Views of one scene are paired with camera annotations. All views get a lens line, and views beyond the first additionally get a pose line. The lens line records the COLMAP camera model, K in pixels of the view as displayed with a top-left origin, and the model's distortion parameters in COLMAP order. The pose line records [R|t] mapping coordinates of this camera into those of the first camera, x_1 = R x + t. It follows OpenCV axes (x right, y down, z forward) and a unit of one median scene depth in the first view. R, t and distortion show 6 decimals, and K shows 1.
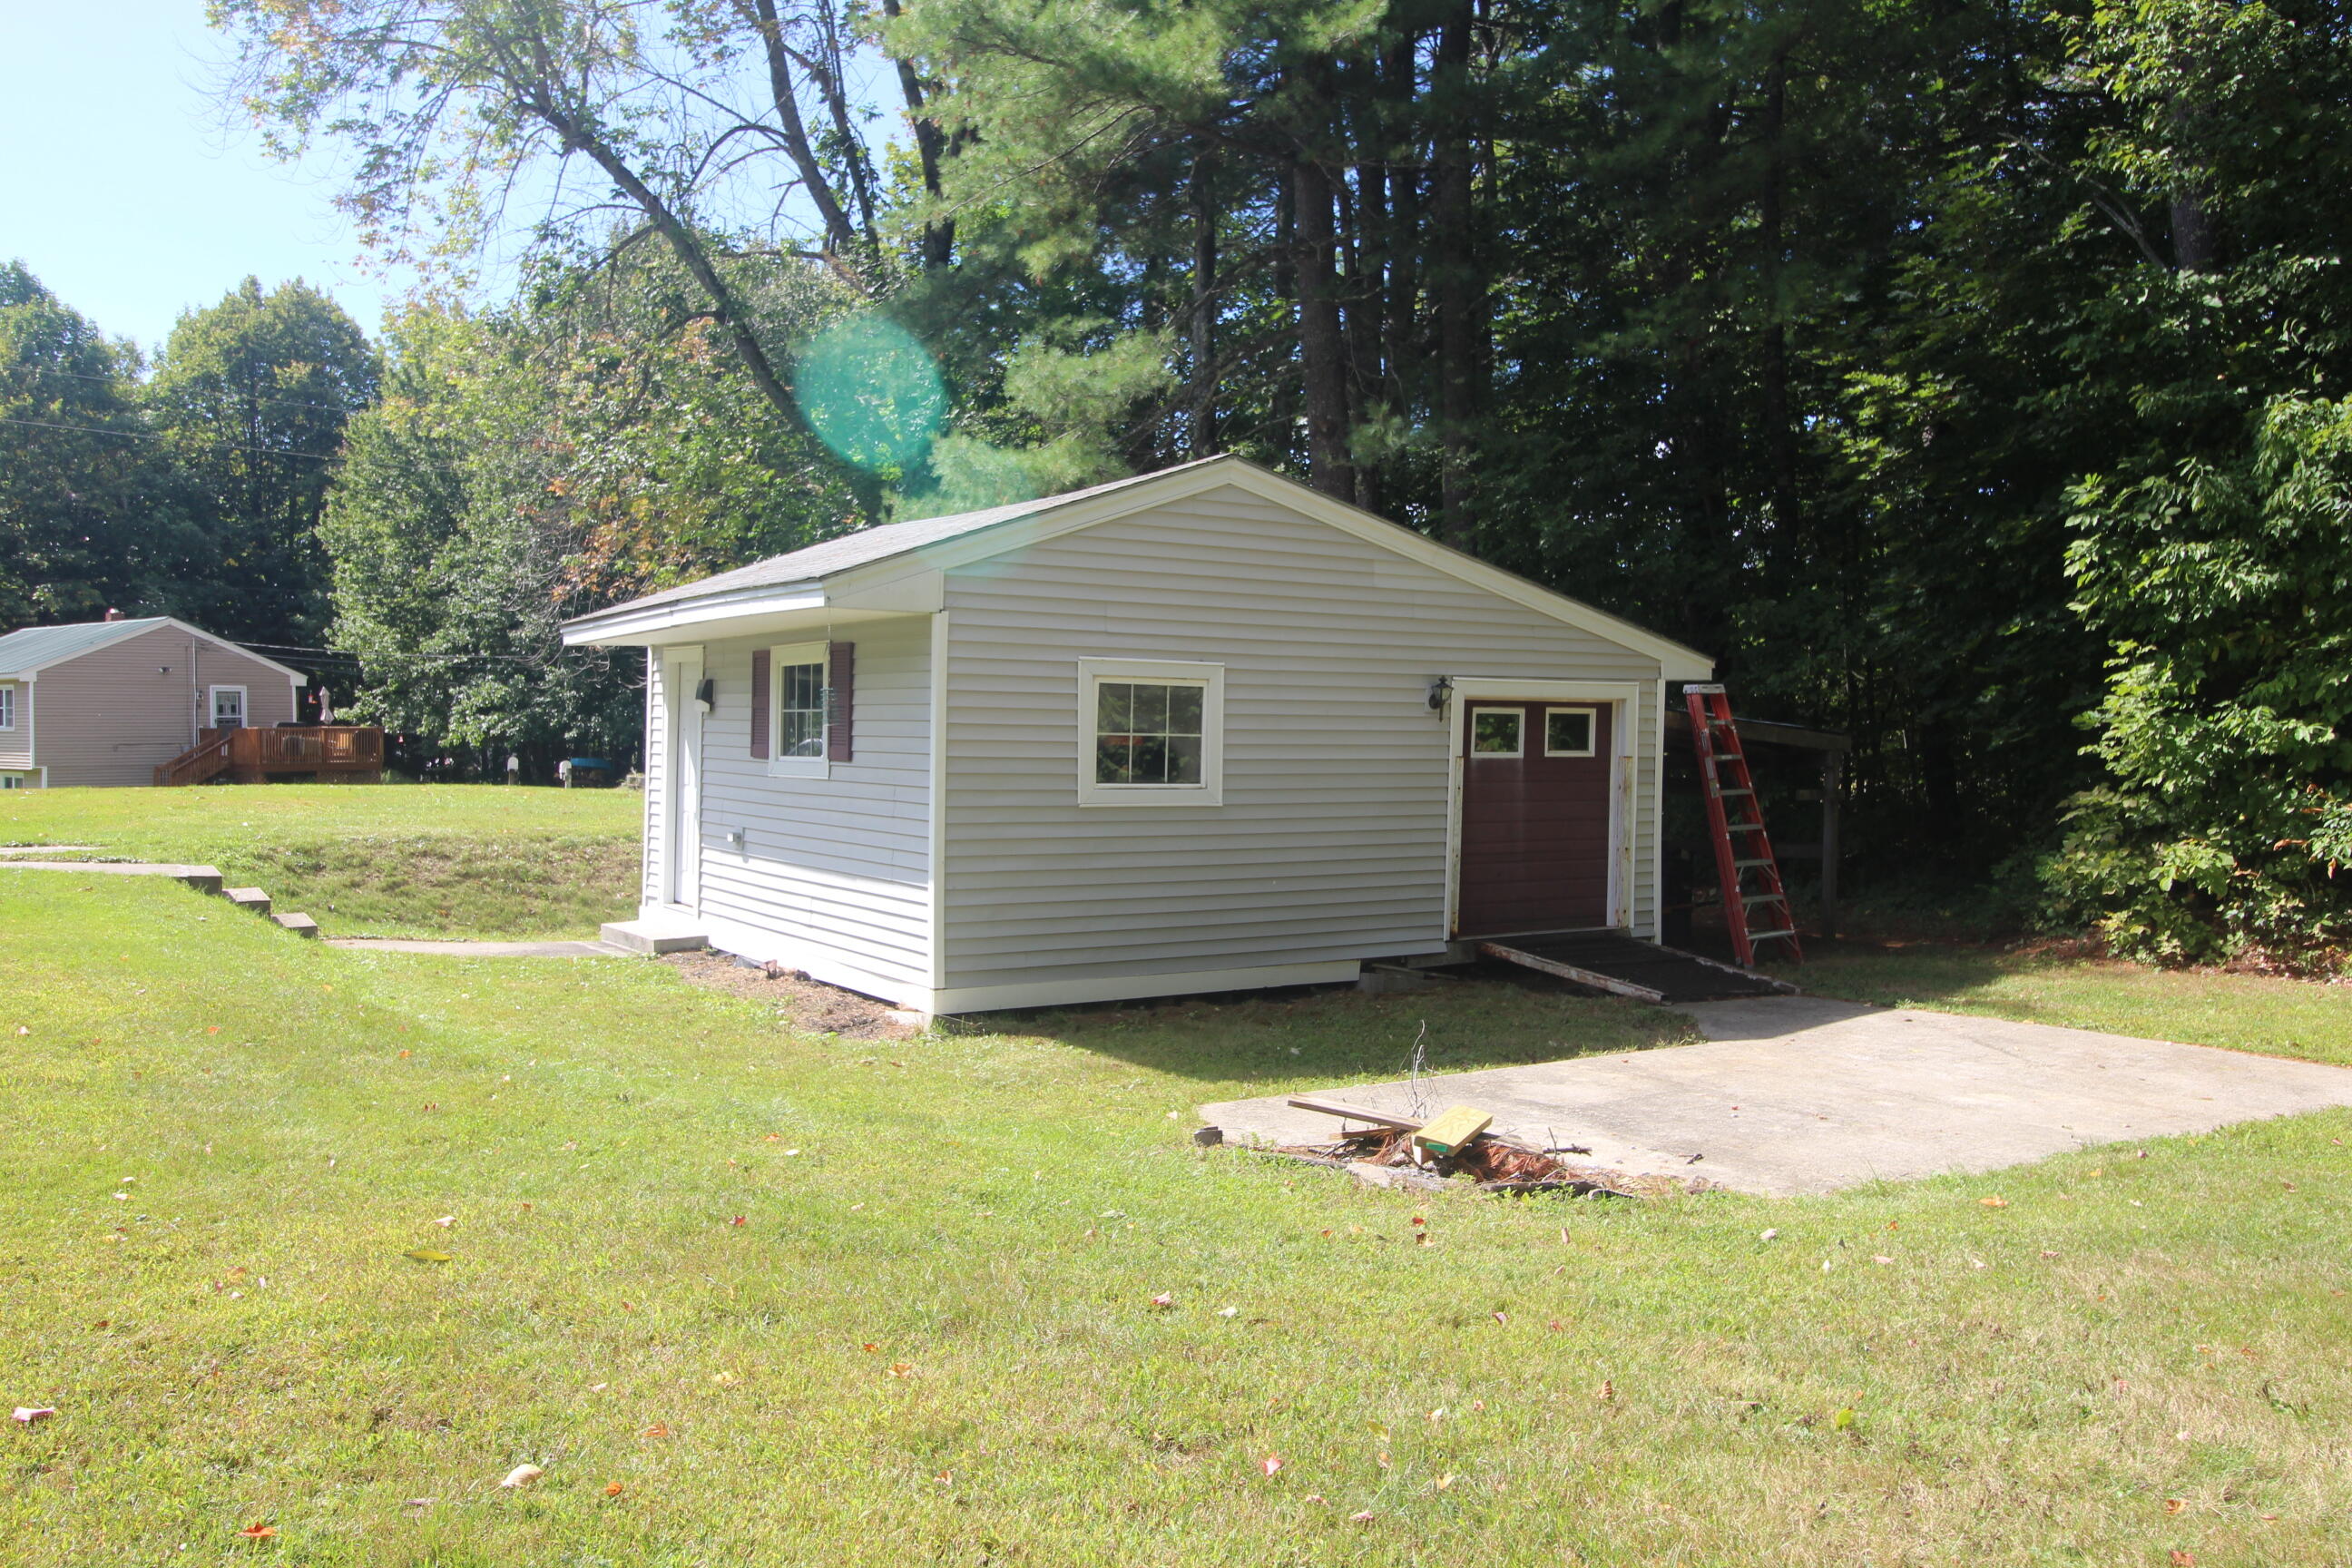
lens RADIAL K [[1861.1, 0, 1187.3], [0, 1861.1, 768.1], [0, 0, 1]] dist [0.011452, 0.005983]
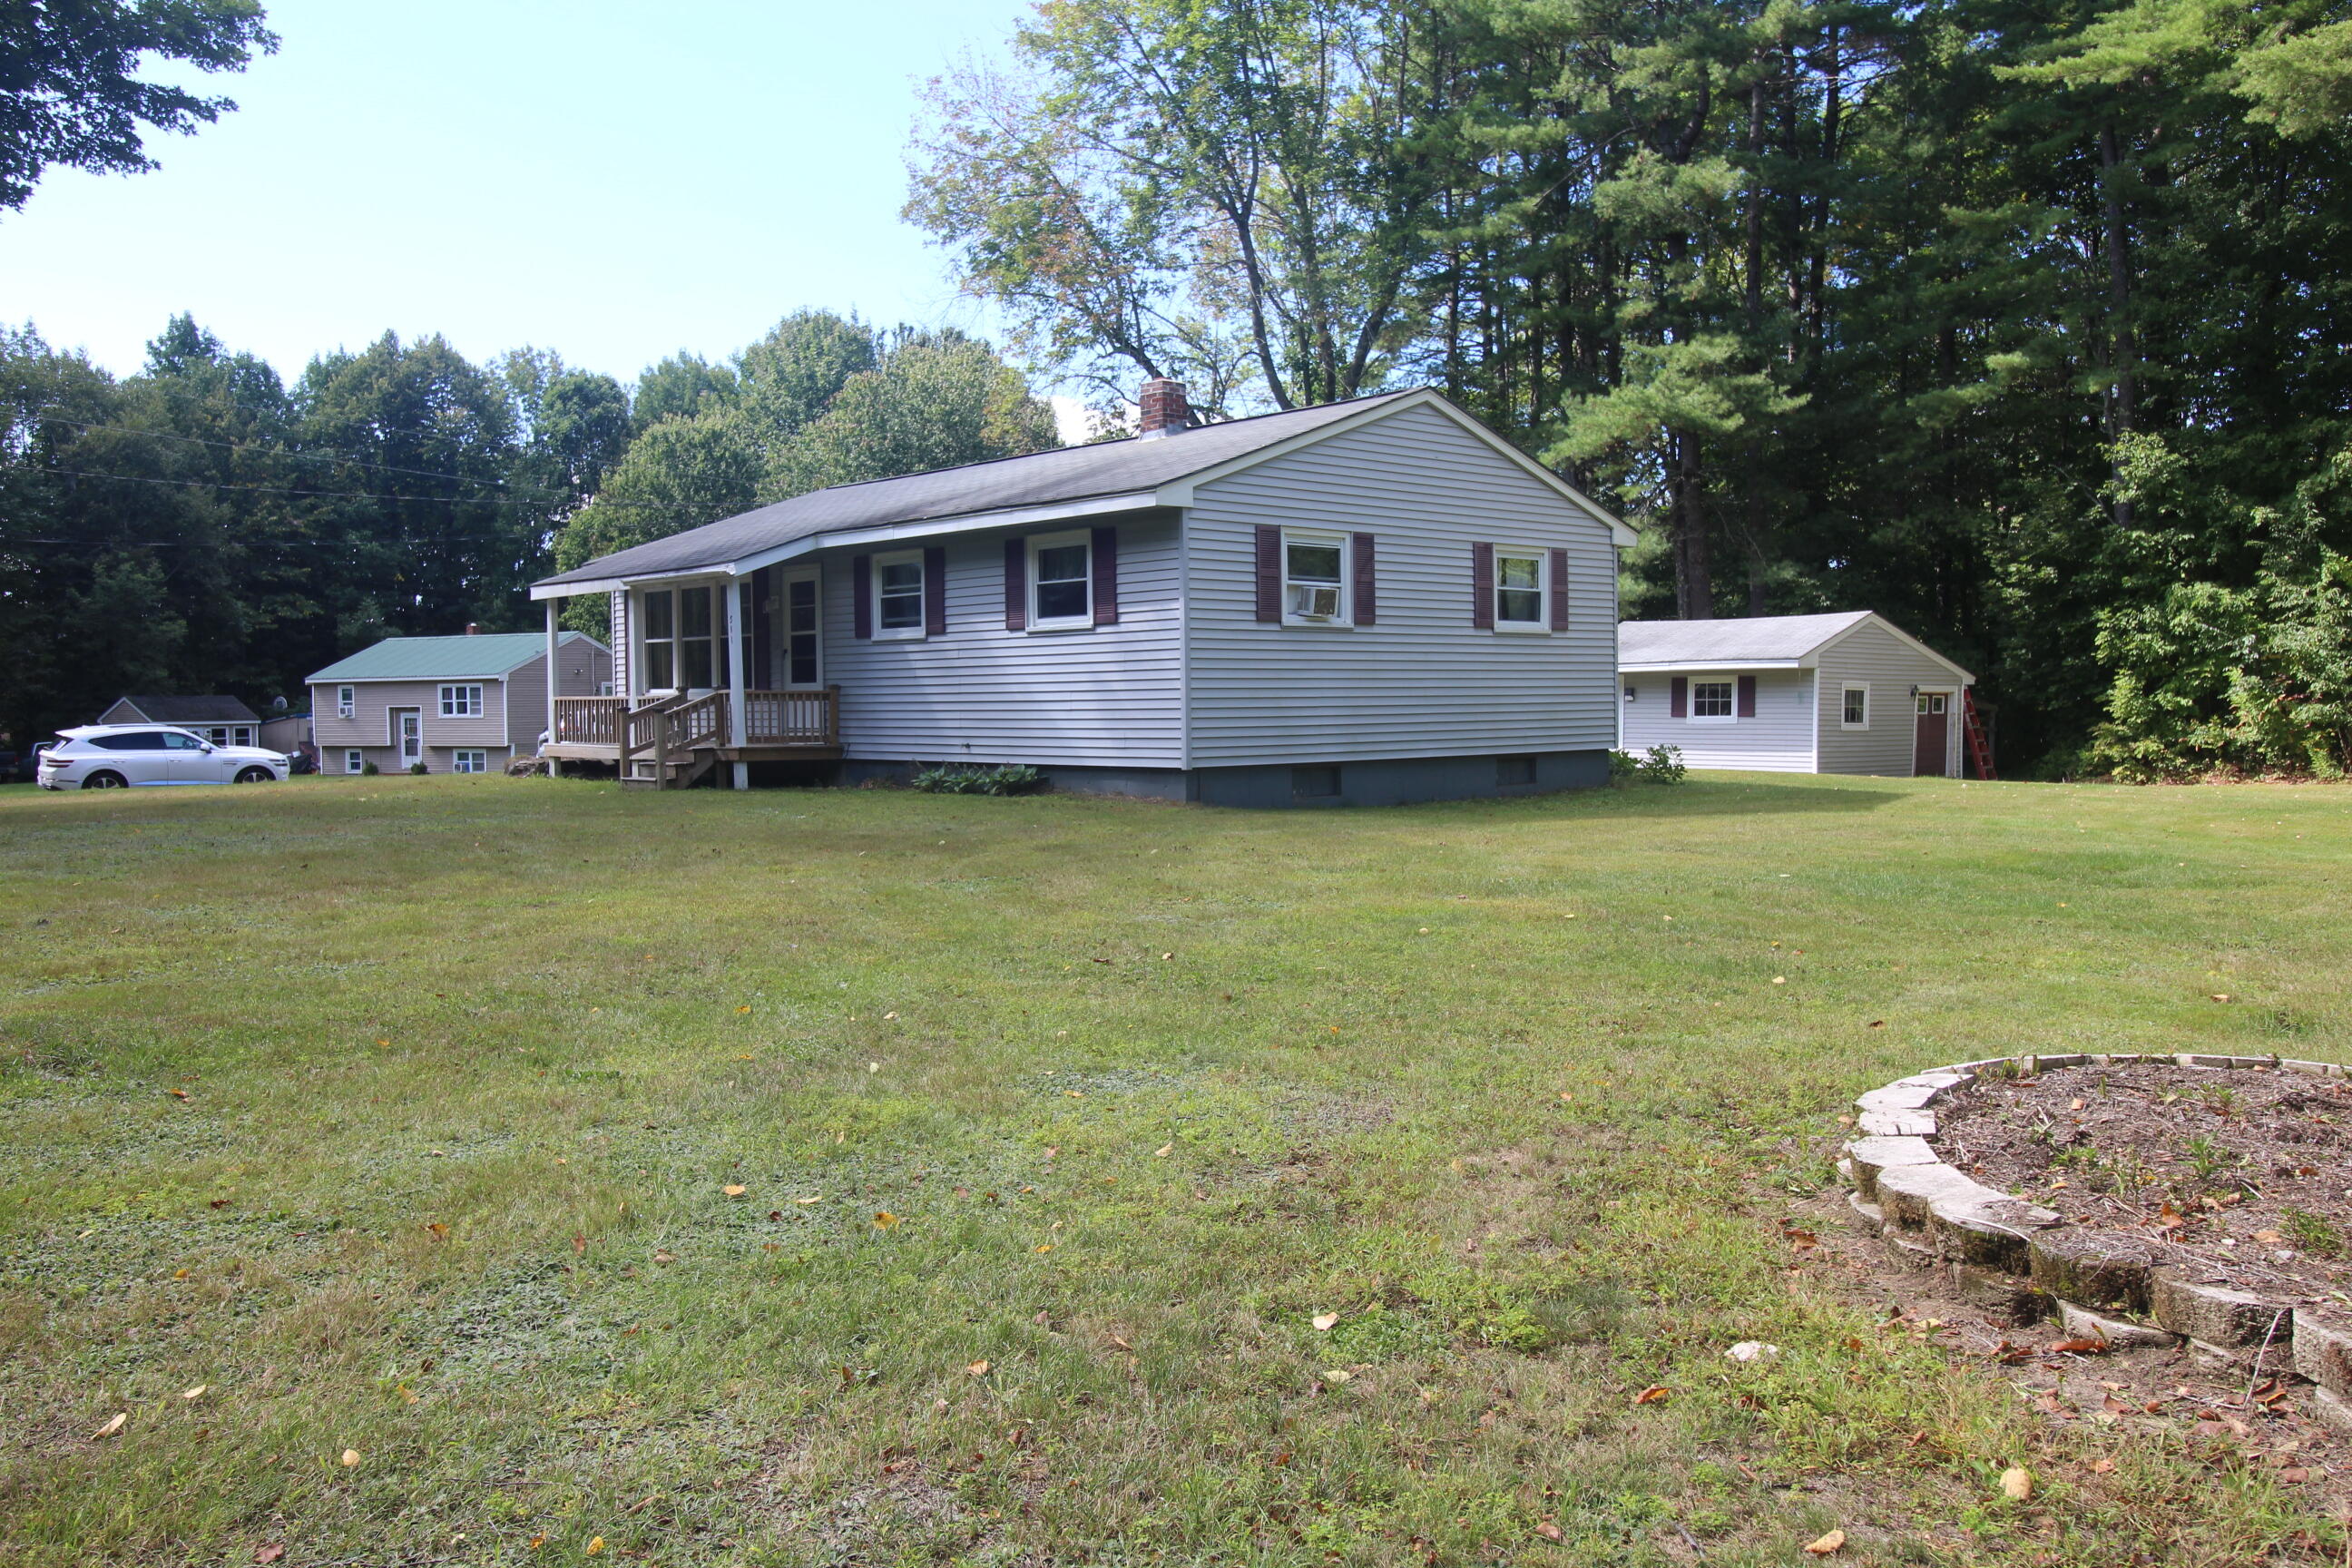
lens RADIAL K [[1861.1, 0, 1162.7], [0, 1861.1, 794.2], [0, 0, 1]] dist [0.011452, 0.005983]
pose [[0.985213, -0.018702, 0.170311, -1.395717], [0.014270, 0.999528, 0.027207, 0.021995], [-0.170739, -0.024374, 0.985015, -1.514745]]
